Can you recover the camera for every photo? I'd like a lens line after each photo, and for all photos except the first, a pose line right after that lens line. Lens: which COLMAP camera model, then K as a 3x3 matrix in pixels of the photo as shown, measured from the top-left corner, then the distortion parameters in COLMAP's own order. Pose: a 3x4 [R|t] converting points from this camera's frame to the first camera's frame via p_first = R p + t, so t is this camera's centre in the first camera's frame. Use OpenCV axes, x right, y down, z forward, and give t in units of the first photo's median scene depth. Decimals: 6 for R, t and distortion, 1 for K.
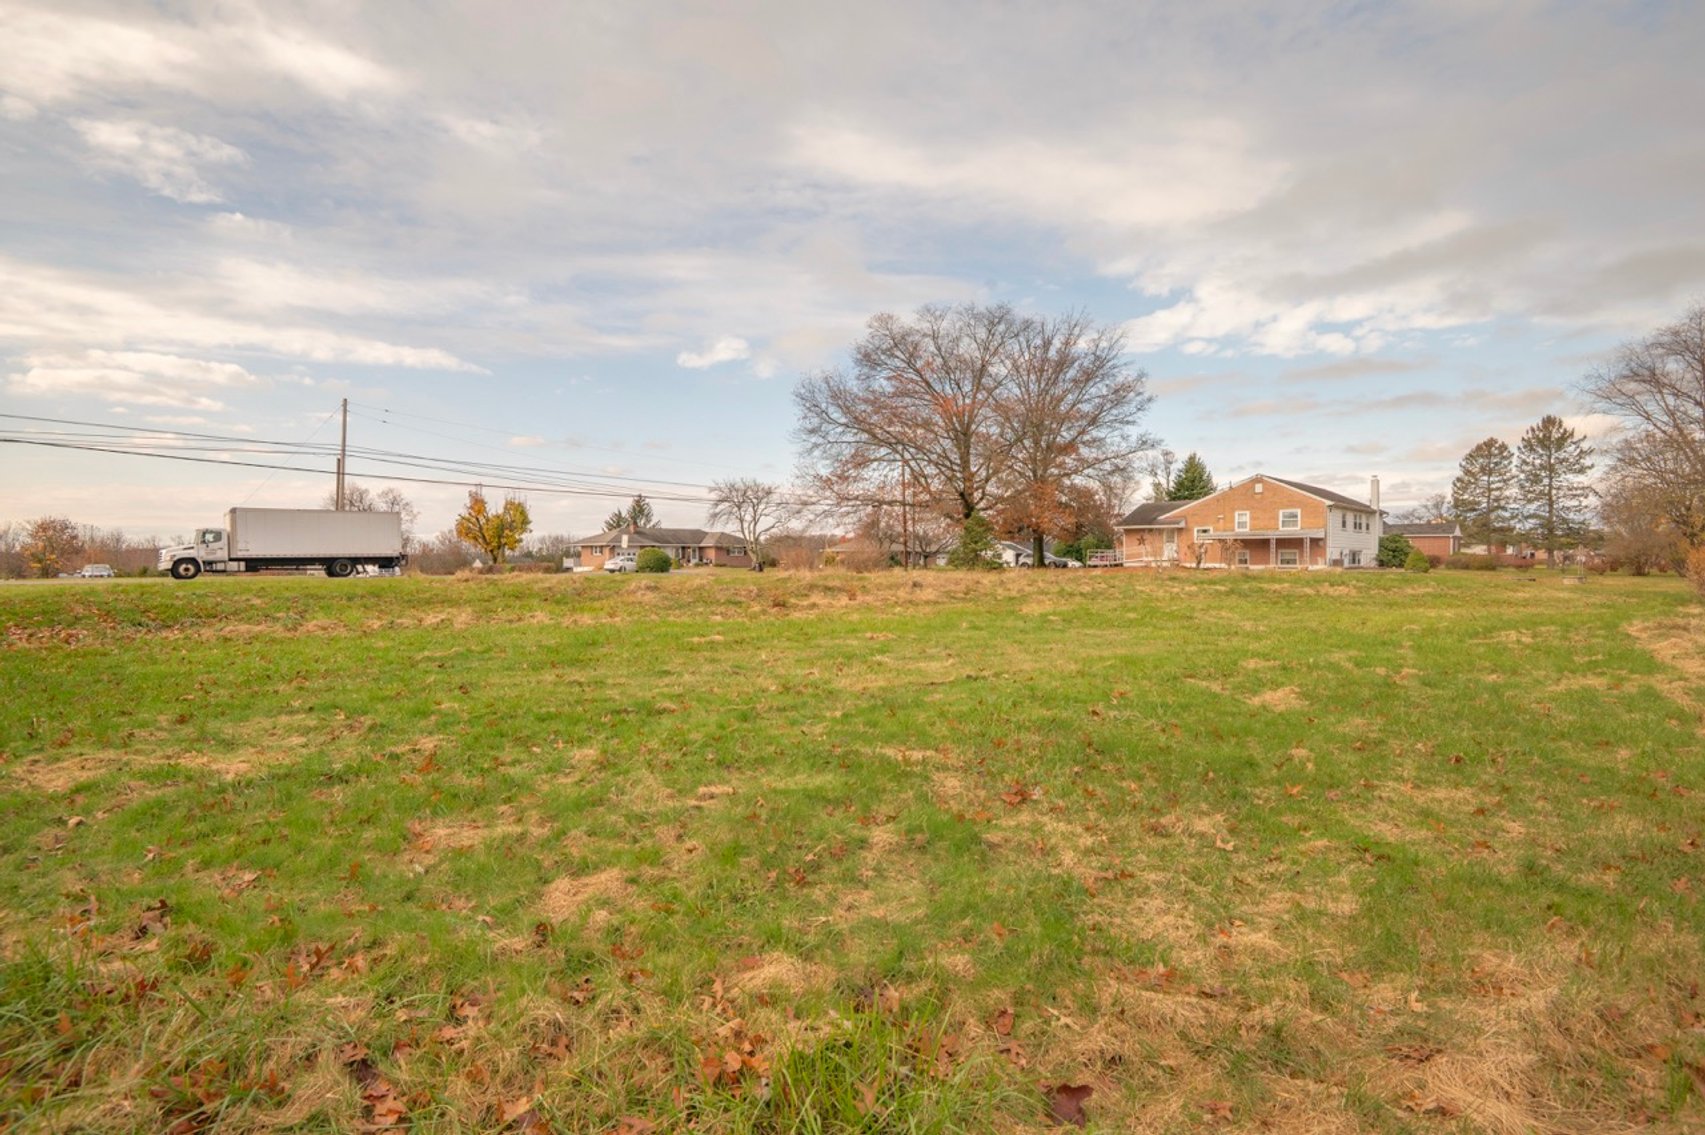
lens RADIAL K [[793.8, 0, 842.0], [0, 793.8, 564.9], [0, 0, 1]] dist [-0.030595, -0.000336]
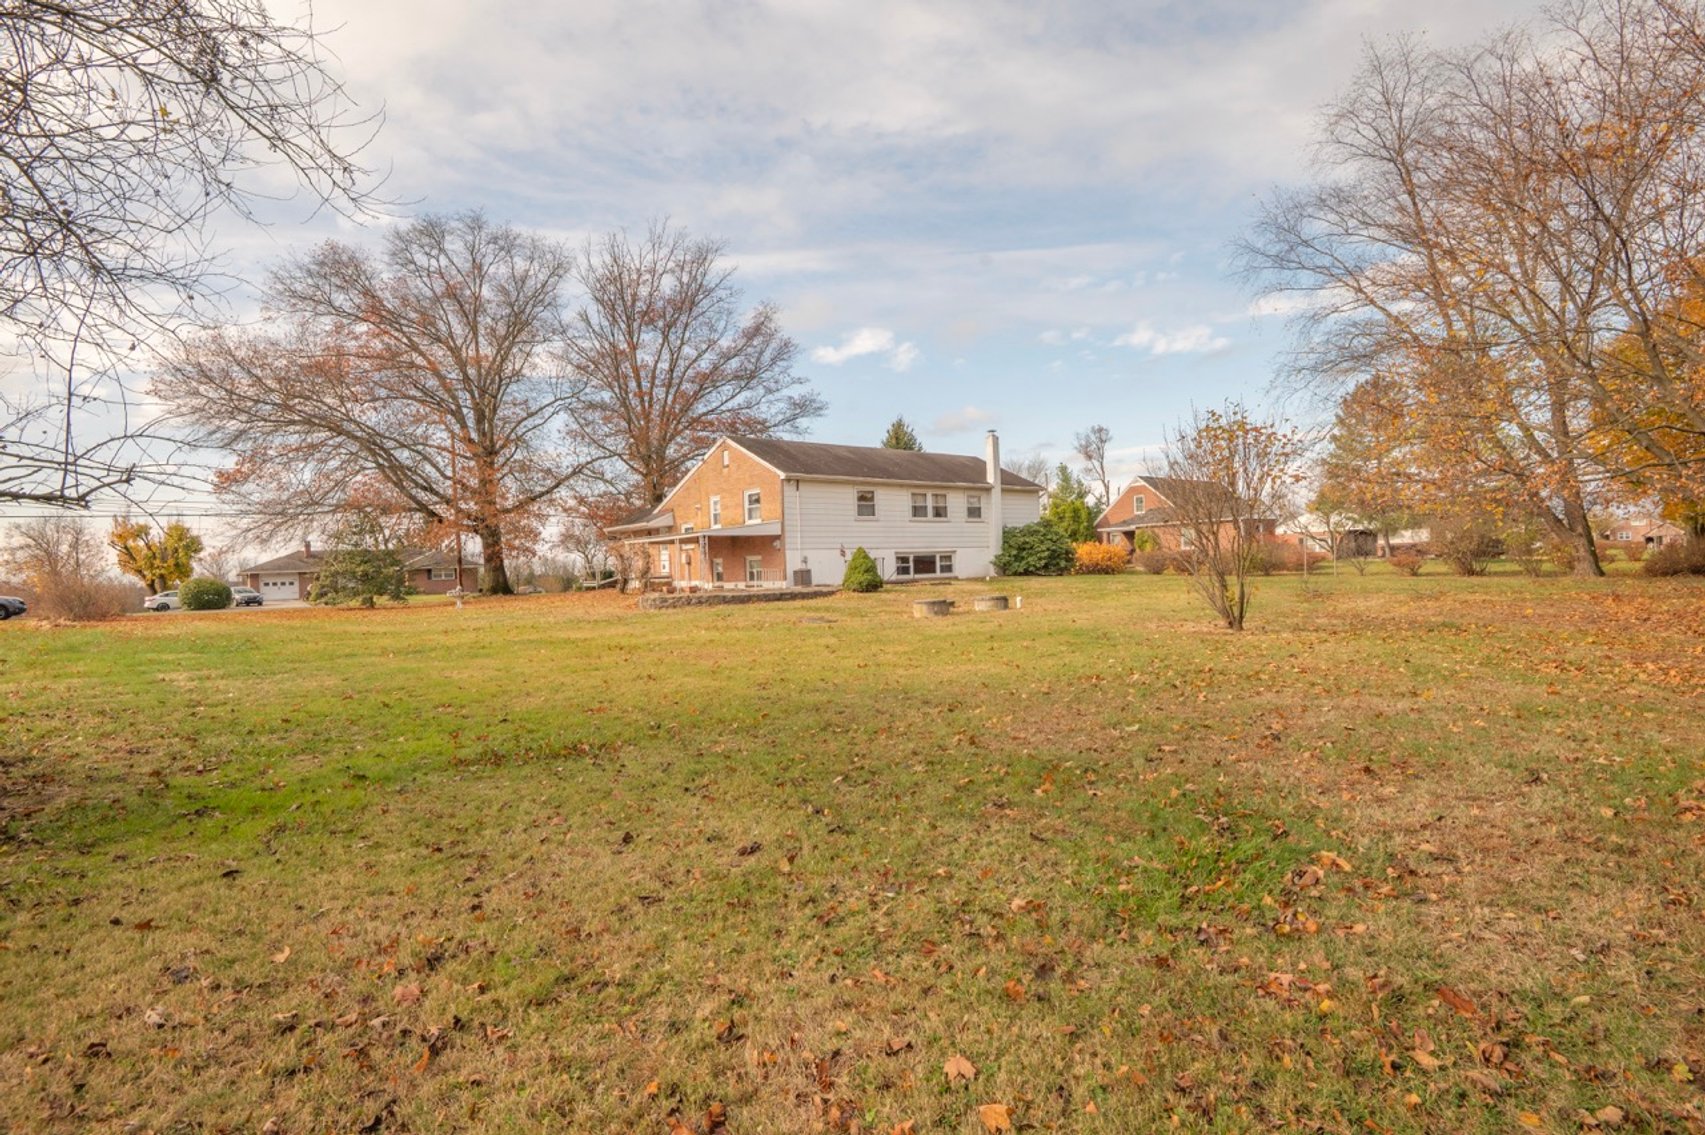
lens RADIAL K [[793.8, 0, 842.0], [0, 793.8, 564.9], [0, 0, 1]] dist [-0.030595, -0.000336]
pose [[0.992171, -0.033908, -0.120196, 0.466693], [0.032523, 0.999380, -0.013465, -0.000759], [0.120578, 0.009450, 0.992659, 0.254705]]
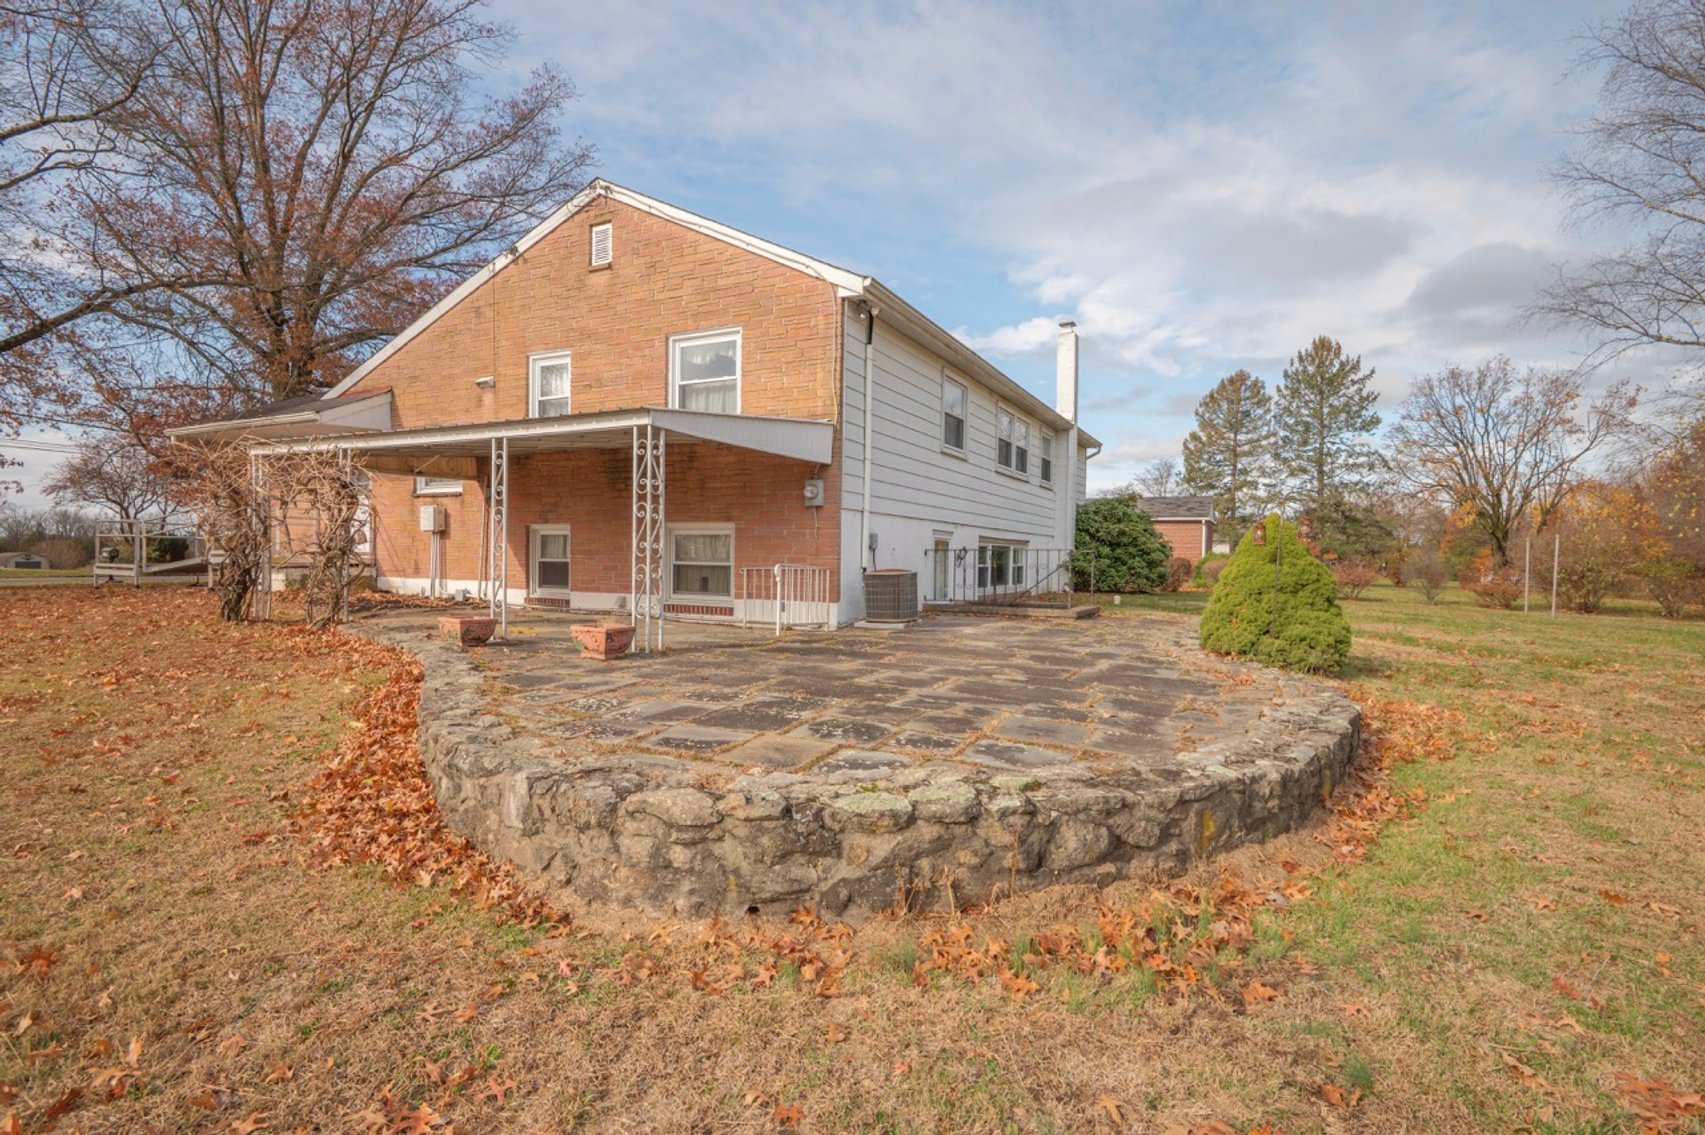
lens RADIAL K [[793.8, 0, 842.0], [0, 793.8, 564.9], [0, 0, 1]] dist [-0.030595, -0.000336]
pose [[0.952317, 0.013708, 0.304803, 0.353545], [-0.015832, 0.999865, 0.004497, -0.005944], [-0.304700, -0.009108, 0.952405, 0.512146]]
